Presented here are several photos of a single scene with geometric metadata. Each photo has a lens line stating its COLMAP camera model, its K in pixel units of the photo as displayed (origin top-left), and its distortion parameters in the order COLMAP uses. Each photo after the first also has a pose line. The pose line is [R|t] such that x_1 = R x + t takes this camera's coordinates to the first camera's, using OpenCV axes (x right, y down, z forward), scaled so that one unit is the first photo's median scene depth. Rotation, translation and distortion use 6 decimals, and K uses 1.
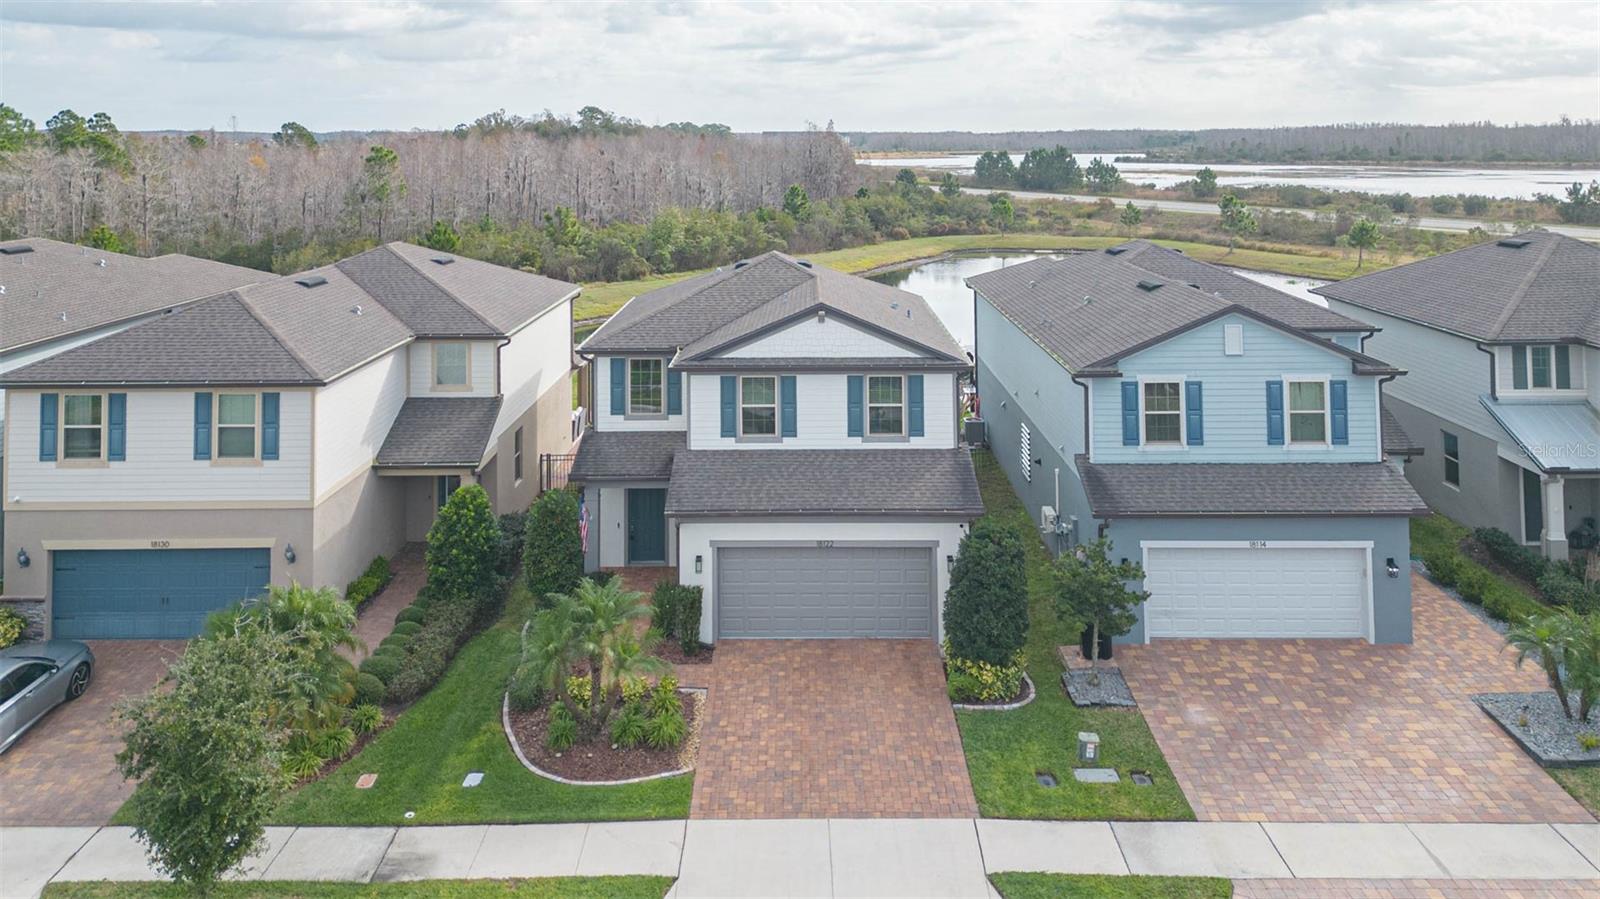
lens RADIAL K [[1090.3, 0, 831.4], [0, 1090.3, 459.8], [0, 0, 1]] dist [0.055941, -0.048039]
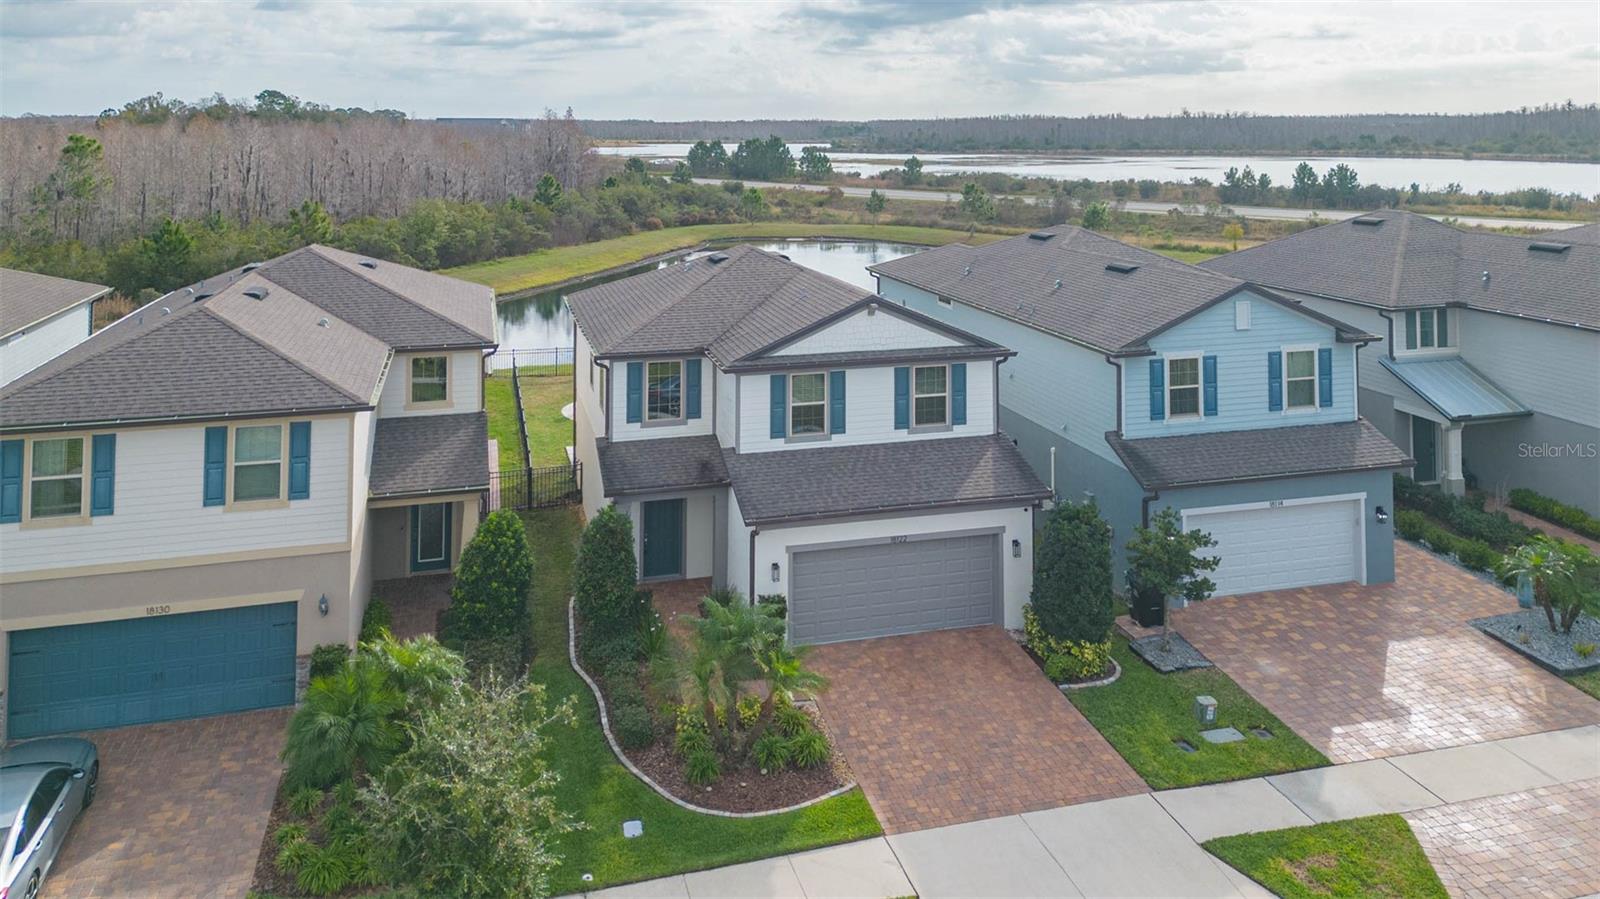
lens RADIAL K [[1090.3, 0, 797.9], [0, 1090.3, 450.7], [0, 0, 1]] dist [0.055941, -0.048039]
pose [[0.968370, -0.070311, 0.239408, -0.310413], [0.069899, 0.997502, 0.010221, -0.018375], [-0.239528, 0.006837, 0.970865, 0.061530]]
